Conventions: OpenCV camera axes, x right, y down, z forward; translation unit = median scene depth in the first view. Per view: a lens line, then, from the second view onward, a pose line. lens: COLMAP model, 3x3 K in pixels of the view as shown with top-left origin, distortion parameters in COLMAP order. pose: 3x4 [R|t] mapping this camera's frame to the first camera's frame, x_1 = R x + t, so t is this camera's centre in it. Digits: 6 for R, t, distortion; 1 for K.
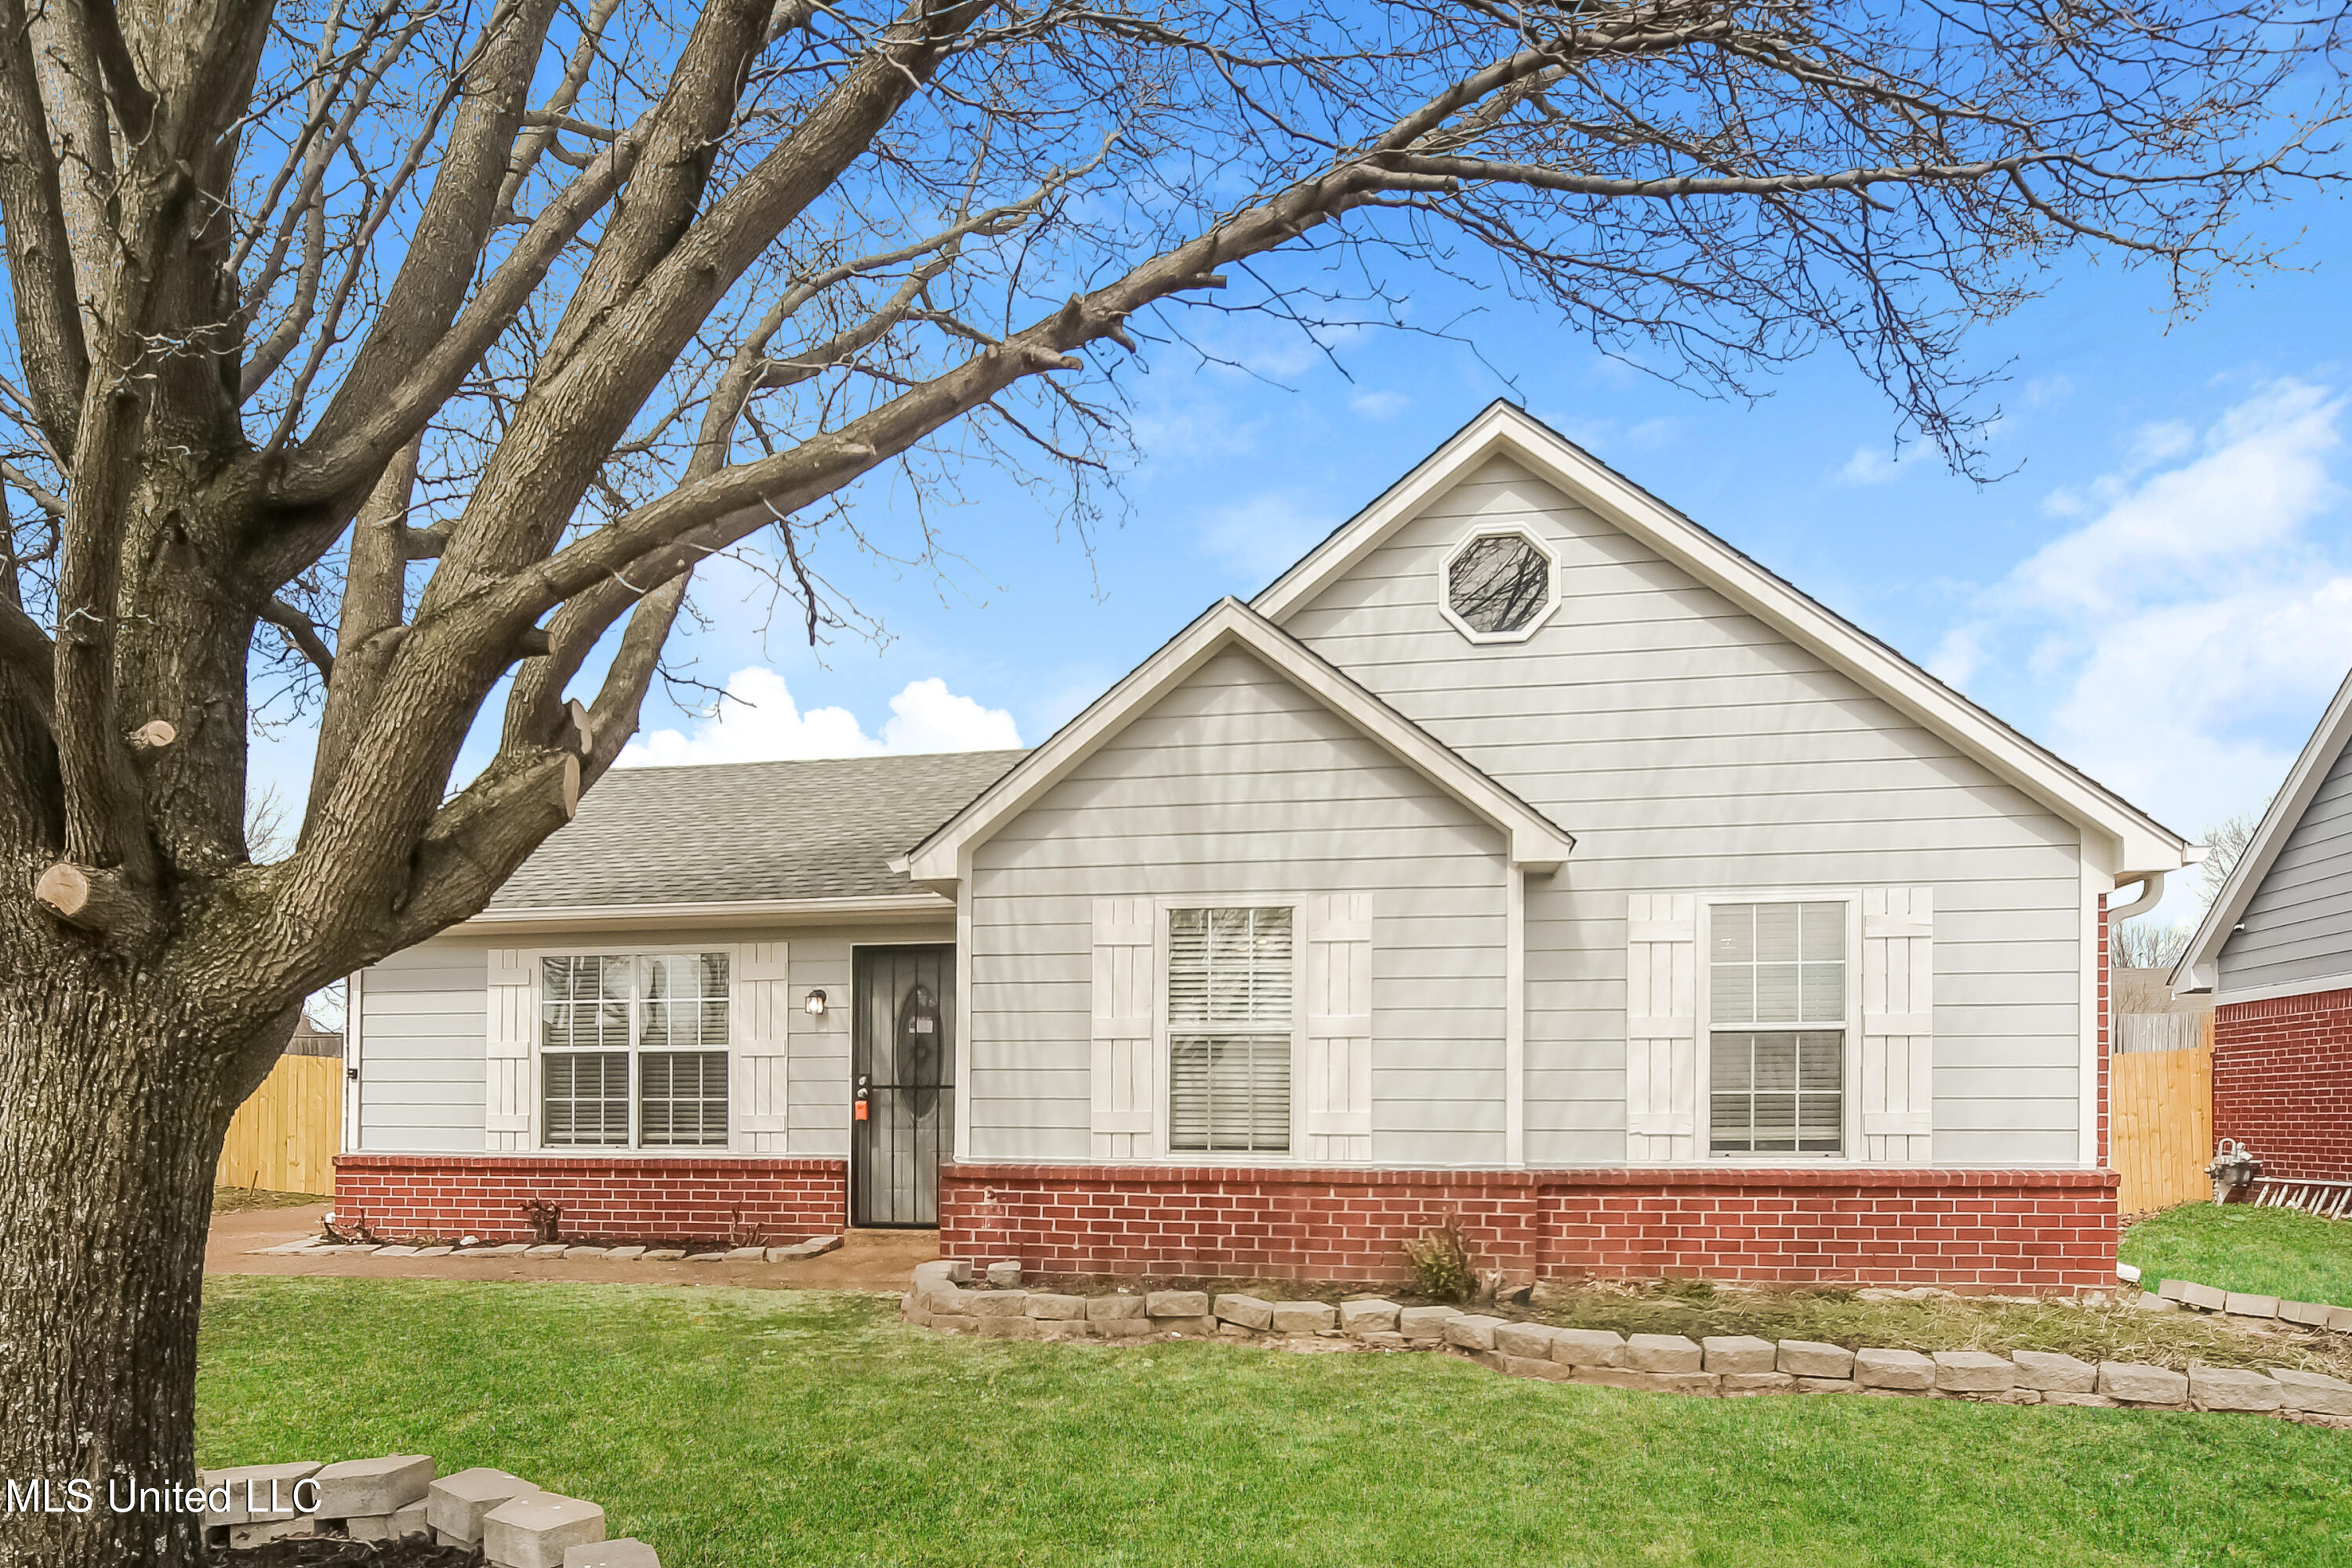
lens RADIAL K [[848.8, 0, 1175.3], [0, 848.8, 923.3], [0, 0, 1]] dist [-0.001716, -0.000009]
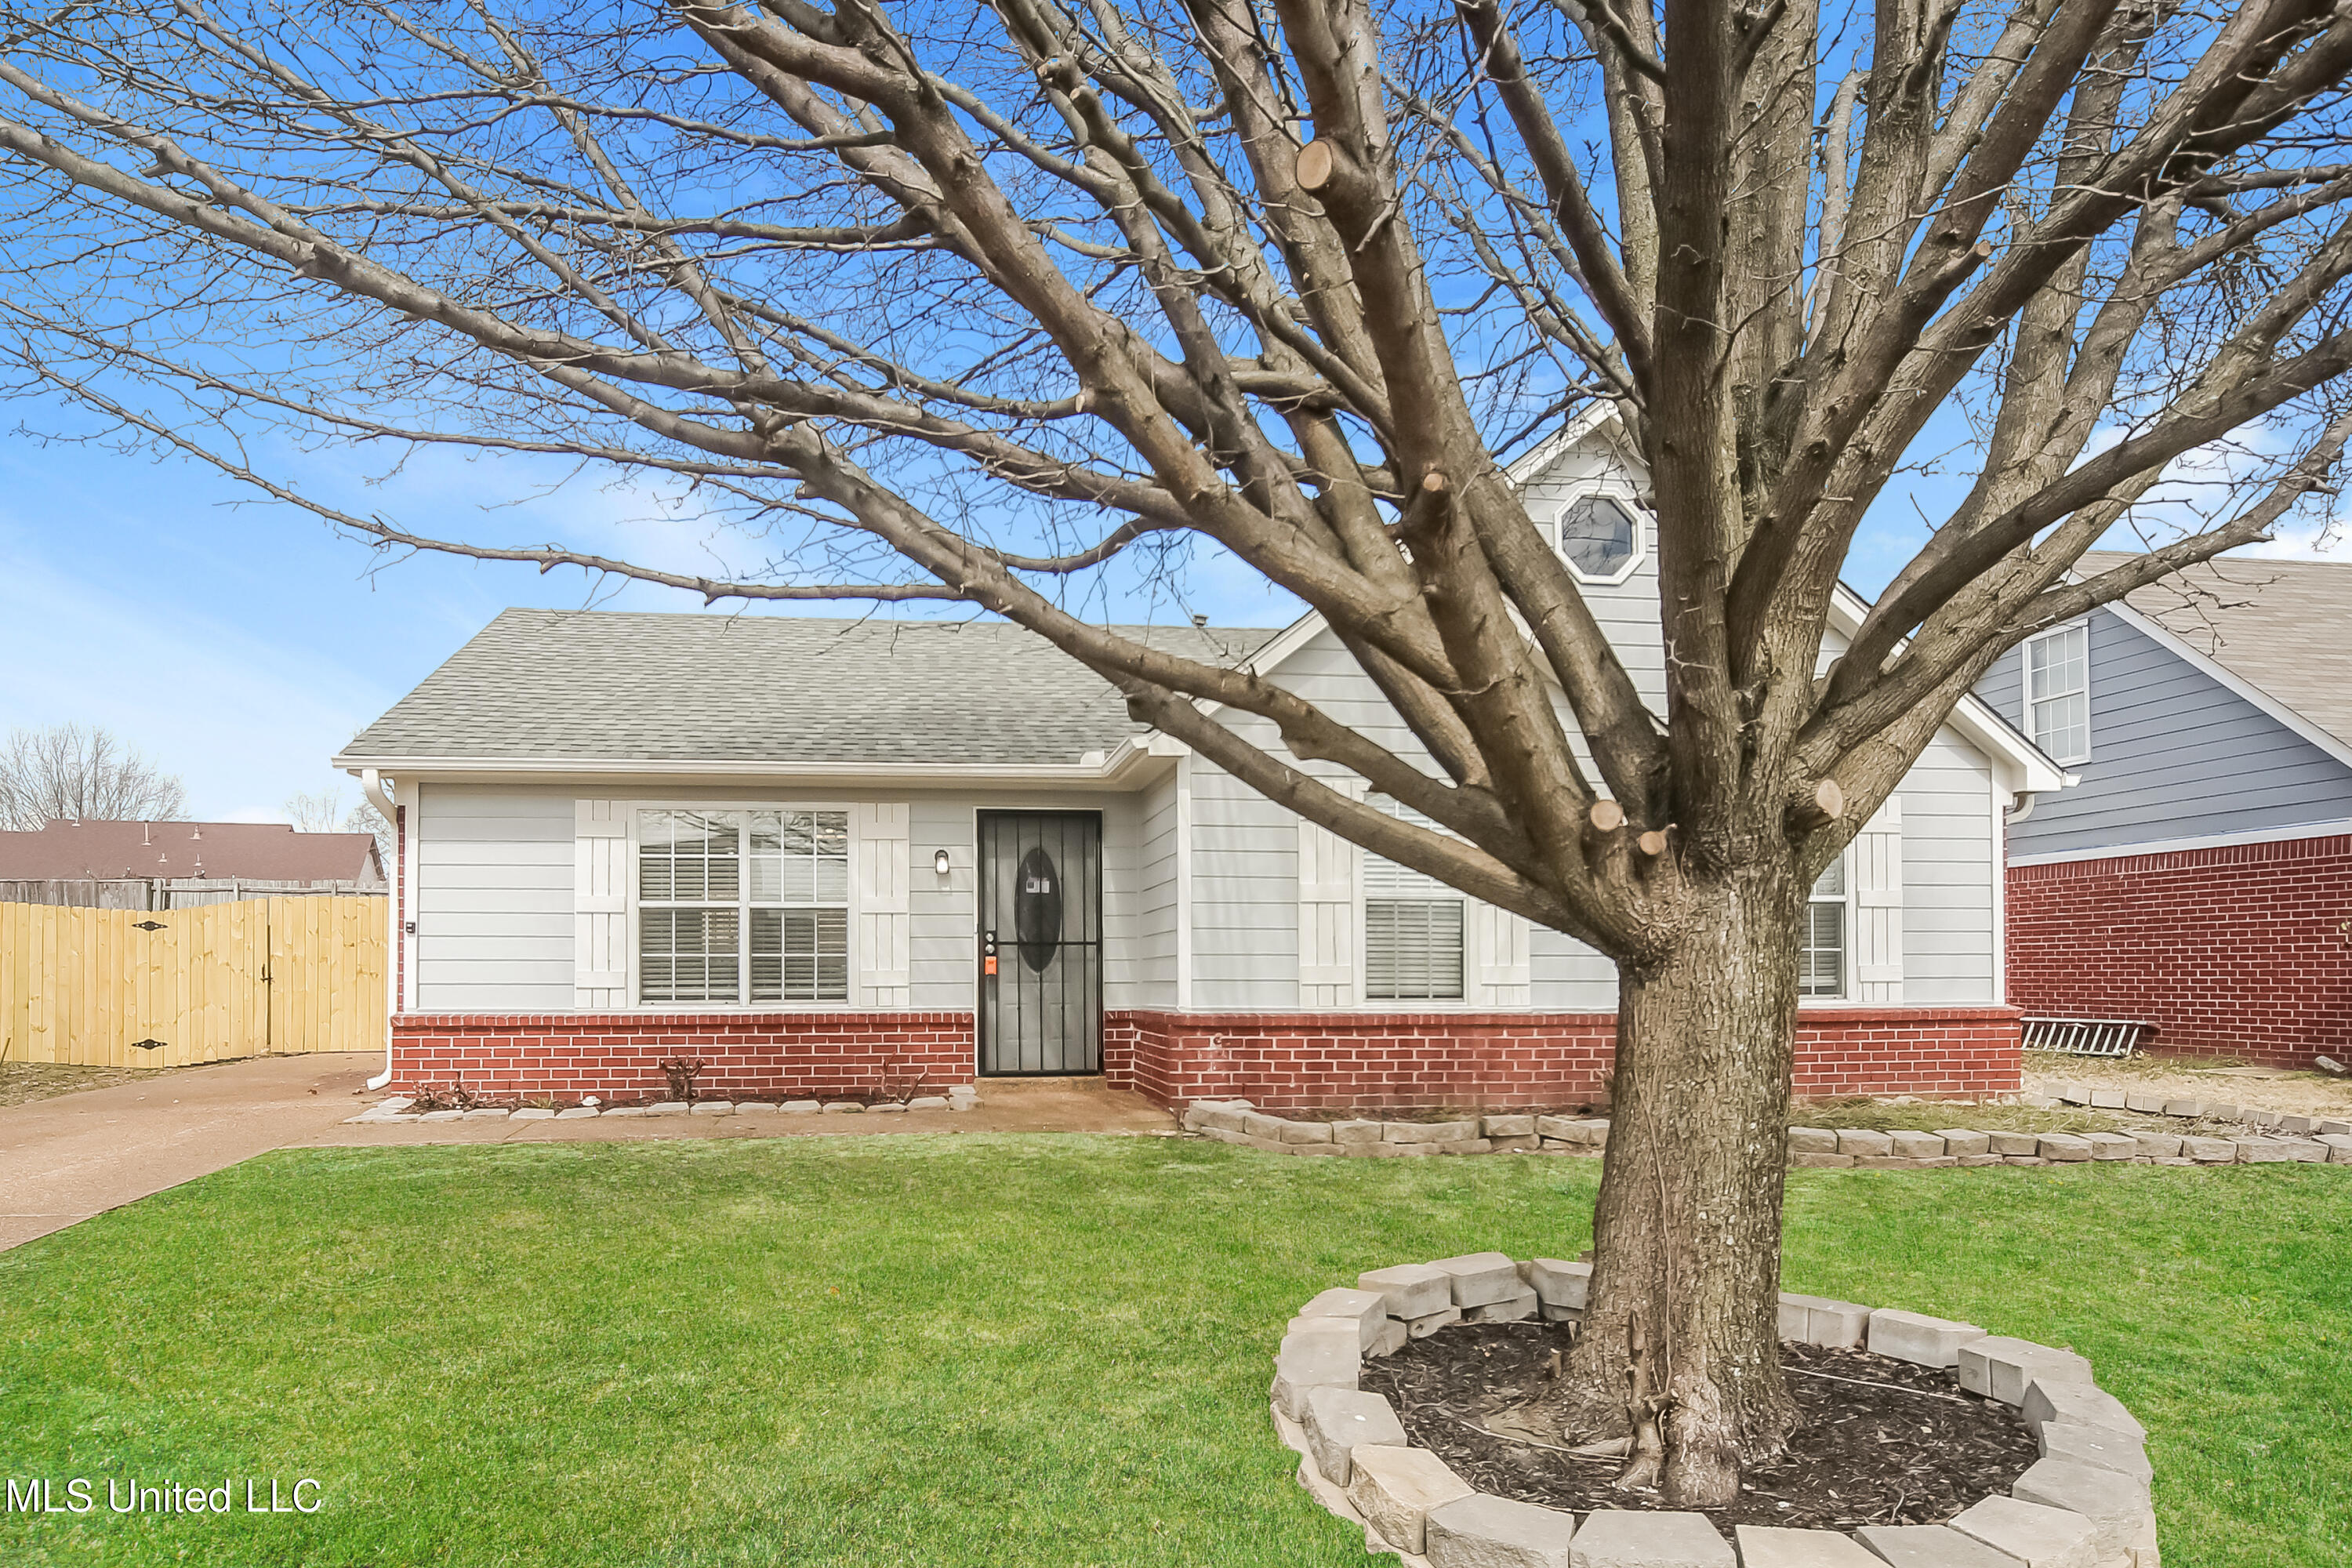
lens RADIAL K [[783.7, 0, 1174.8], [0, 783.7, 785.0], [0, 0, 1]] dist [-0.001024, 0.000043]
pose [[0.982111, 0.039793, 0.184048, -0.386391], [-0.038188, 0.999195, -0.012260, -0.001262], [-0.184388, 0.005012, 0.982841, -0.004110]]
